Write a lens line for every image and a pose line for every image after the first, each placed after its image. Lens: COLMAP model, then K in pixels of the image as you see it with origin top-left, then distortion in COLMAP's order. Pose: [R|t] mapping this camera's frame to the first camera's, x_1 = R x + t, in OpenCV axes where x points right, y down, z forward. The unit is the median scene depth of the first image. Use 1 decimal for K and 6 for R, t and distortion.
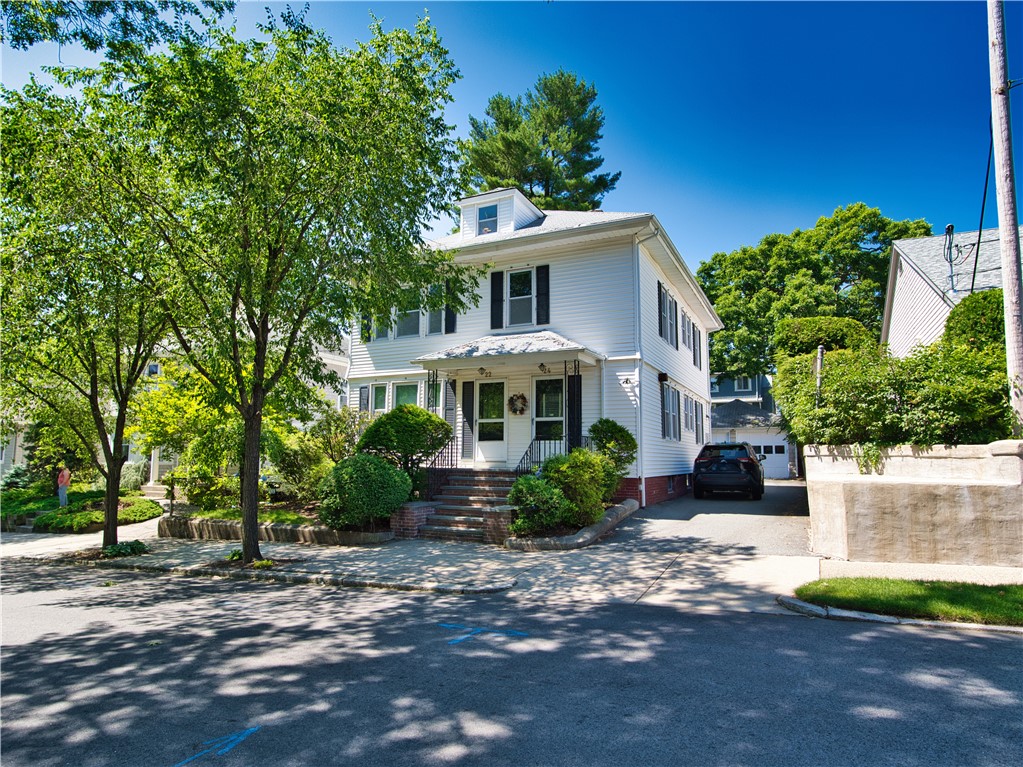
lens RADIAL K [[617.4, 0, 511.3], [0, 617.4, 386.6], [0, 0, 1]] dist [-0.052063, 0.030202]
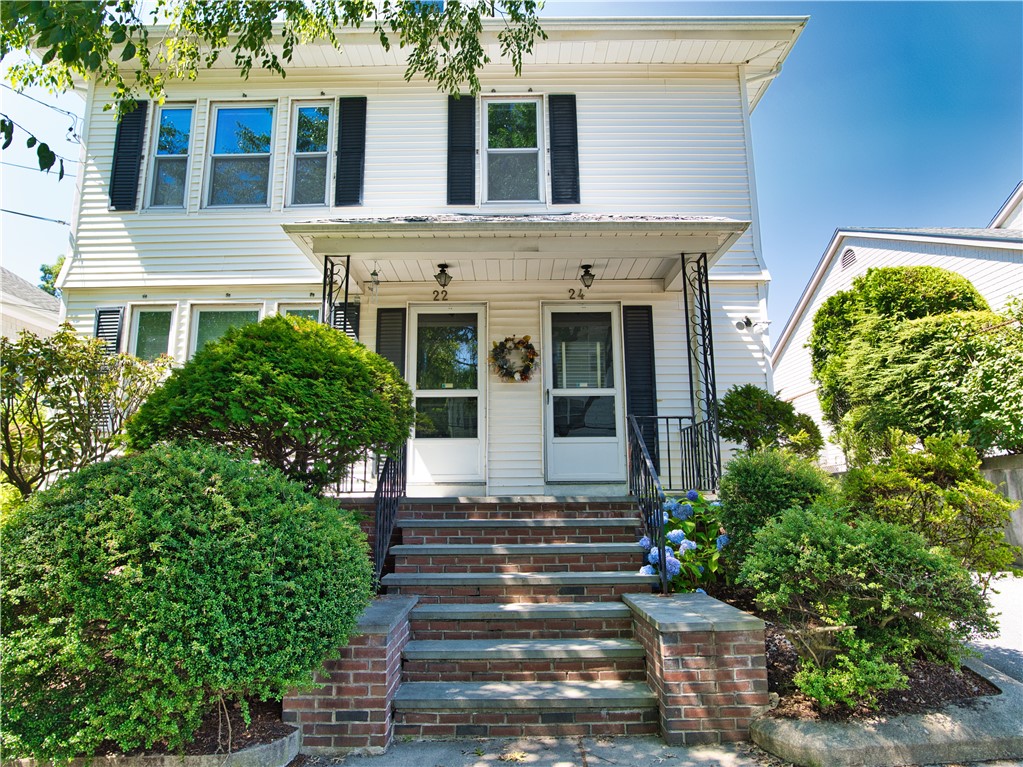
lens RADIAL K [[617.4, 0, 511.3], [0, 617.4, 386.6], [0, 0, 1]] dist [-0.052063, 0.030202]
pose [[0.900220, 0.065780, 0.430438, -0.194005], [-0.038388, 0.996664, -0.072026, 0.084469], [-0.433740, 0.048315, 0.899742, 0.592106]]
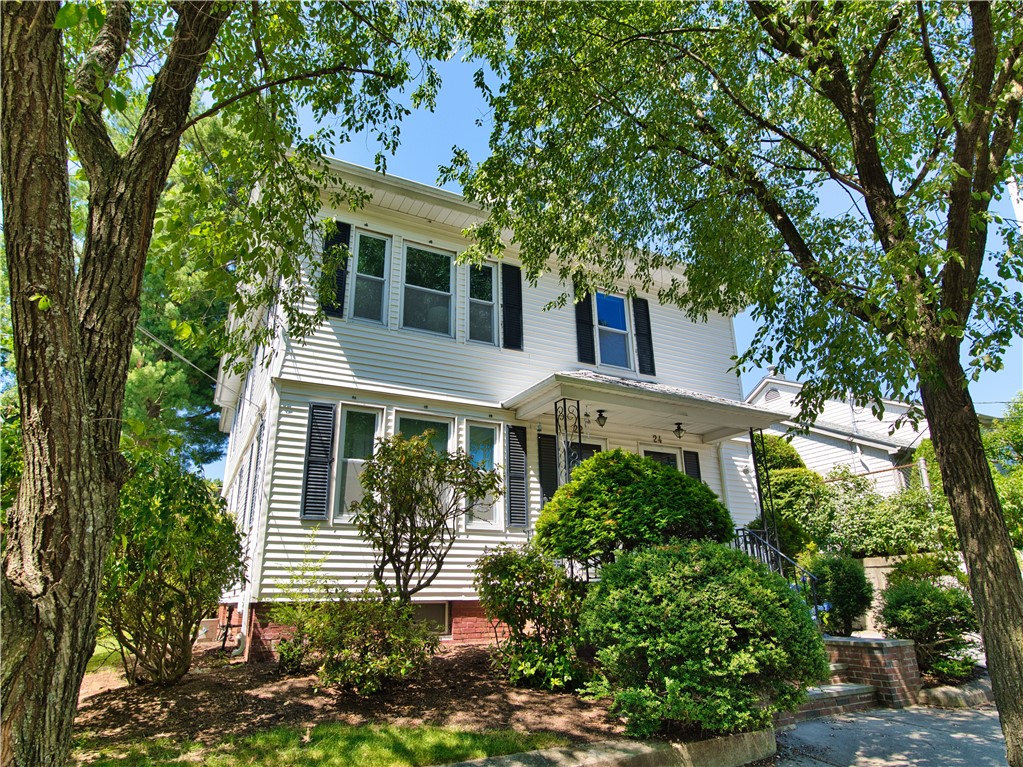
lens RADIAL K [[617.4, 0, 511.3], [0, 617.4, 386.6], [0, 0, 1]] dist [-0.052063, 0.030202]
pose [[0.598956, 0.249944, 0.760776, -0.590997], [-0.077041, 0.963620, -0.255932, 0.109065], [-0.797067, 0.094682, 0.596422, 0.714104]]
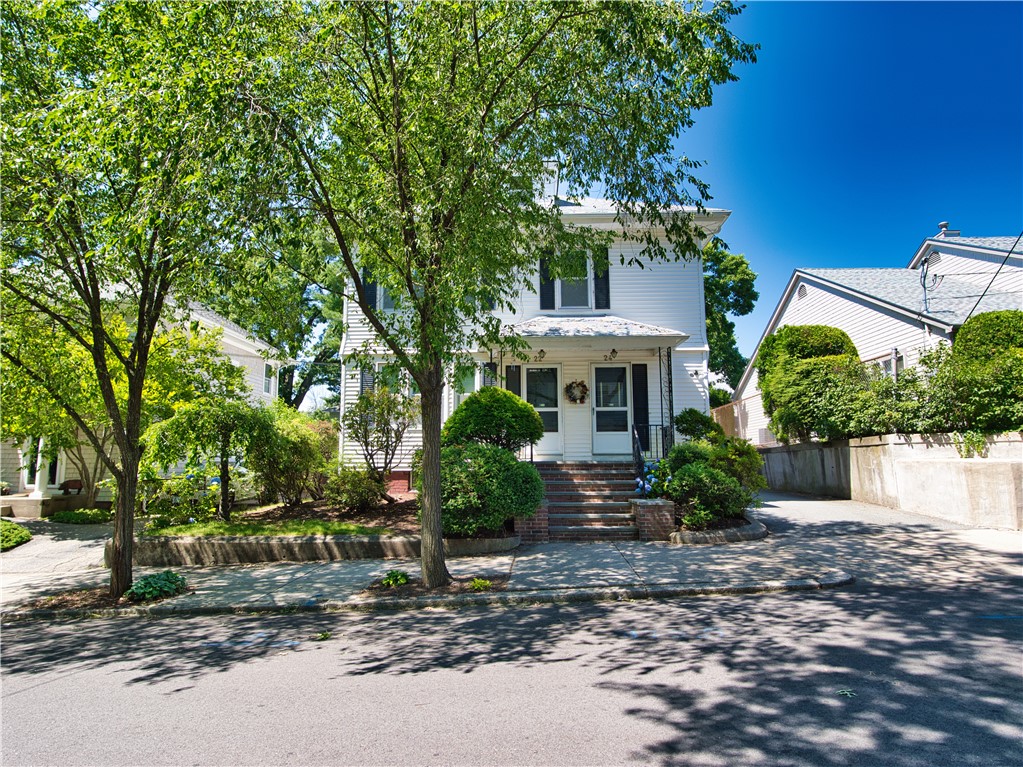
lens RADIAL K [[613.8, 0, 517.9], [0, 613.8, 383.1], [0, 0, 1]] dist [-0.045817, 0.030940]
pose [[0.911247, 0.044941, 0.409402, -0.454274], [-0.038145, 0.998966, -0.024757, 0.041621], [-0.410091, 0.006943, 0.912018, 0.200247]]
